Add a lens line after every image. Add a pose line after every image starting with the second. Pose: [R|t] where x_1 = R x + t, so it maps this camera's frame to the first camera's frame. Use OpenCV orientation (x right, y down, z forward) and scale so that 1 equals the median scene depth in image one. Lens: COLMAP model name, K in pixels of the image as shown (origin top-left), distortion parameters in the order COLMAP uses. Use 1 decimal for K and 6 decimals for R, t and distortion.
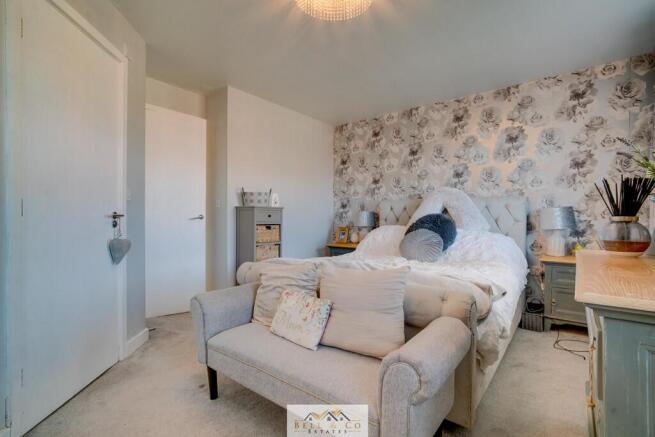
lens RADIAL K [[310.5, 0, 328.4], [0, 310.5, 218.2], [0, 0, 1]] dist [0.008212, -0.000390]
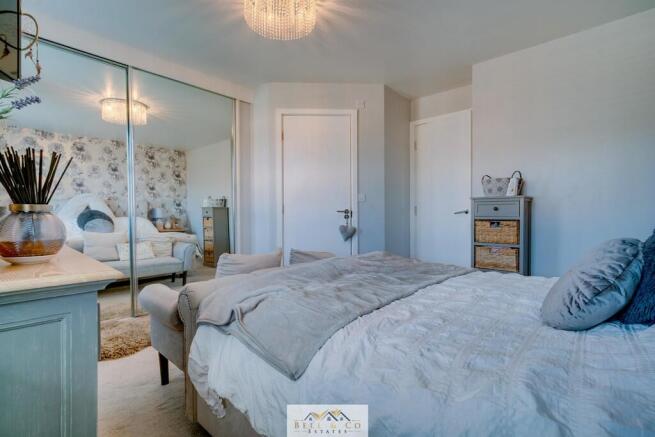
lens RADIAL K [[310.5, 0, 327.1], [0, 310.5, 218.7], [0, 0, 1]] dist [0.008212, -0.000390]
pose [[-0.078486, 0.007846, -0.996884, 0.609396], [0.001578, 0.999969, 0.007746, 0.010733], [0.996914, -0.000965, -0.078496, 0.644948]]
